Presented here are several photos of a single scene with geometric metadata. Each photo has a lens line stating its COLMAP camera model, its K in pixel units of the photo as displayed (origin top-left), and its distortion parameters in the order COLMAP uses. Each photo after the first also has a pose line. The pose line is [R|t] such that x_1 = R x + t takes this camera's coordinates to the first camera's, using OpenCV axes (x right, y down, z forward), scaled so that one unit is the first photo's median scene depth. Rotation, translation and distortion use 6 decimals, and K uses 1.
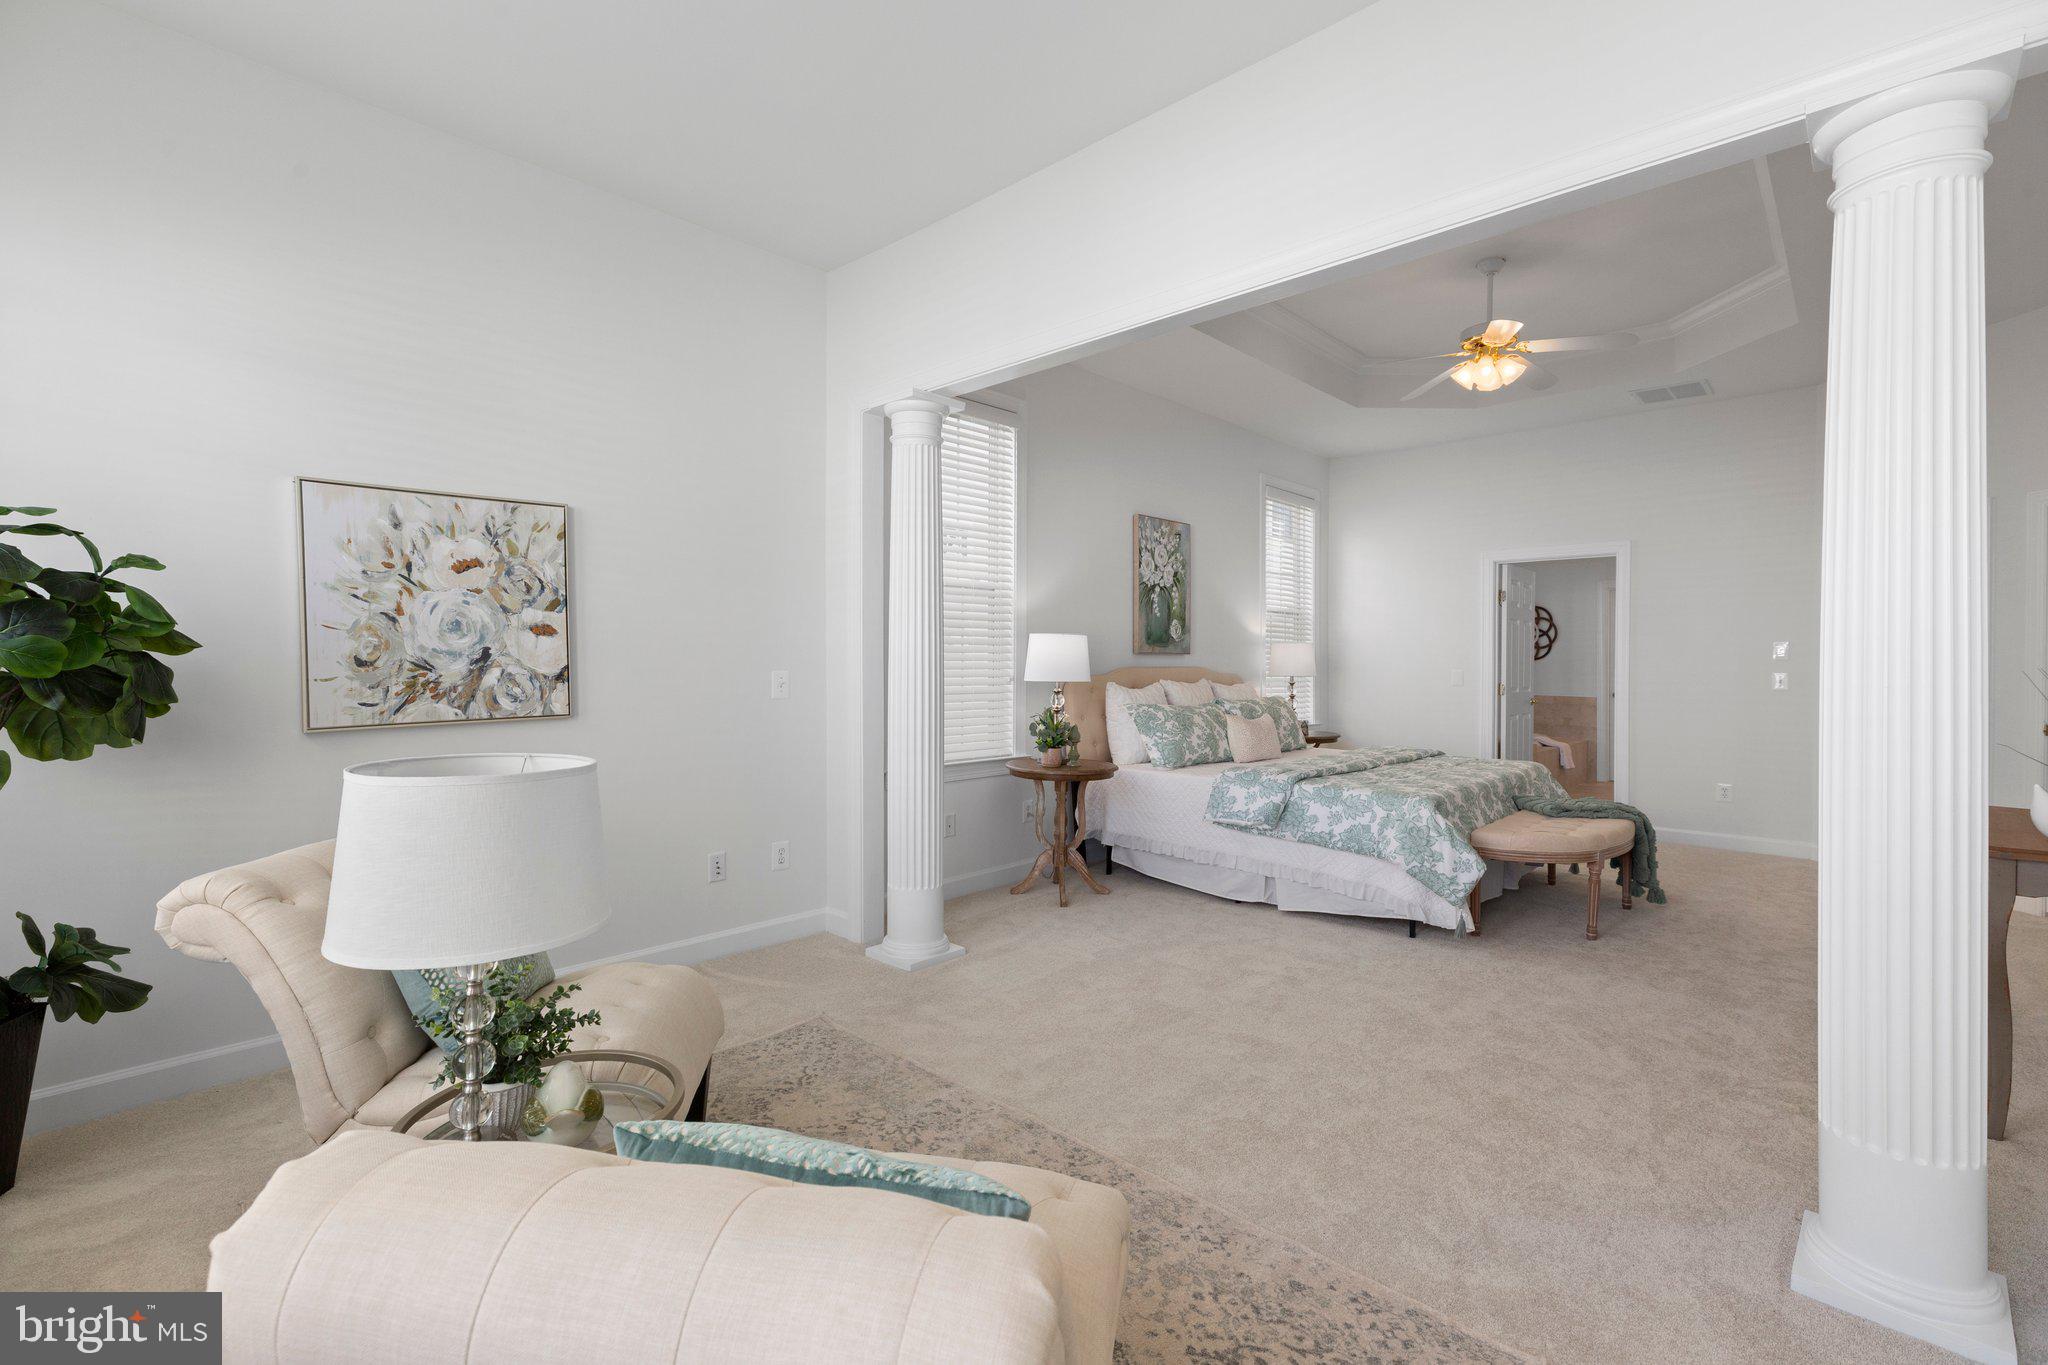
lens RADIAL K [[914.6, 0, 1025.1], [0, 914.6, 643.4], [0, 0, 1]] dist [0.003218, 0.000289]
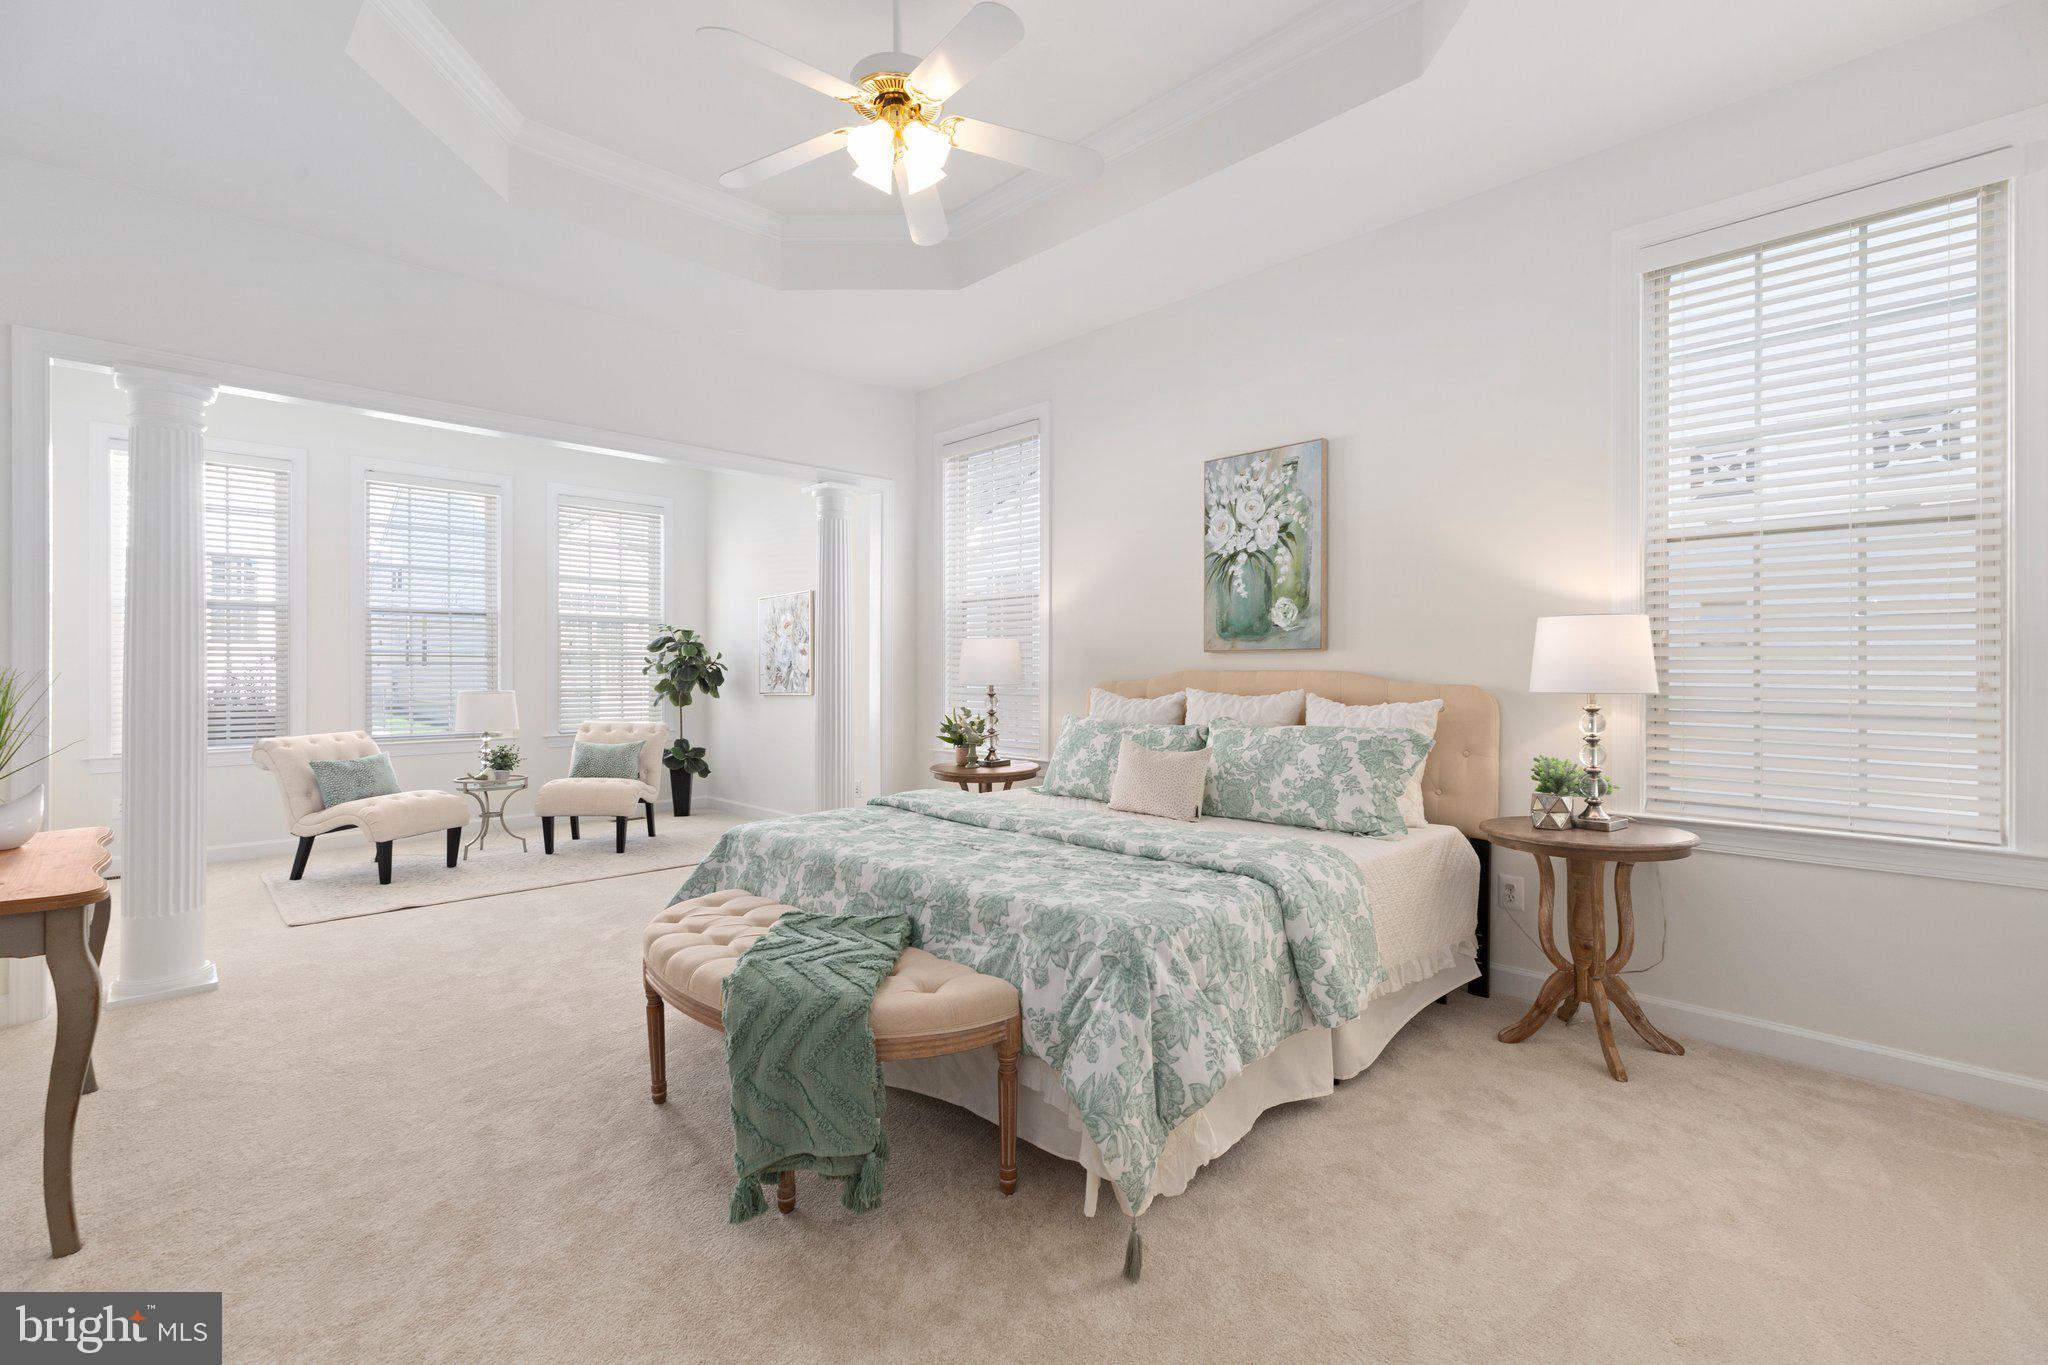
lens RADIAL K [[907.3, 0, 1022.9], [0, 907.3, 670.6], [0, 0, 1]] dist [0.002846, 0.000554]
pose [[-0.028822, -0.006464, -0.999564, 0.832429], [0.018175, 0.999810, -0.006989, 0.027562], [0.999419, -0.018369, -0.028699, 0.853759]]
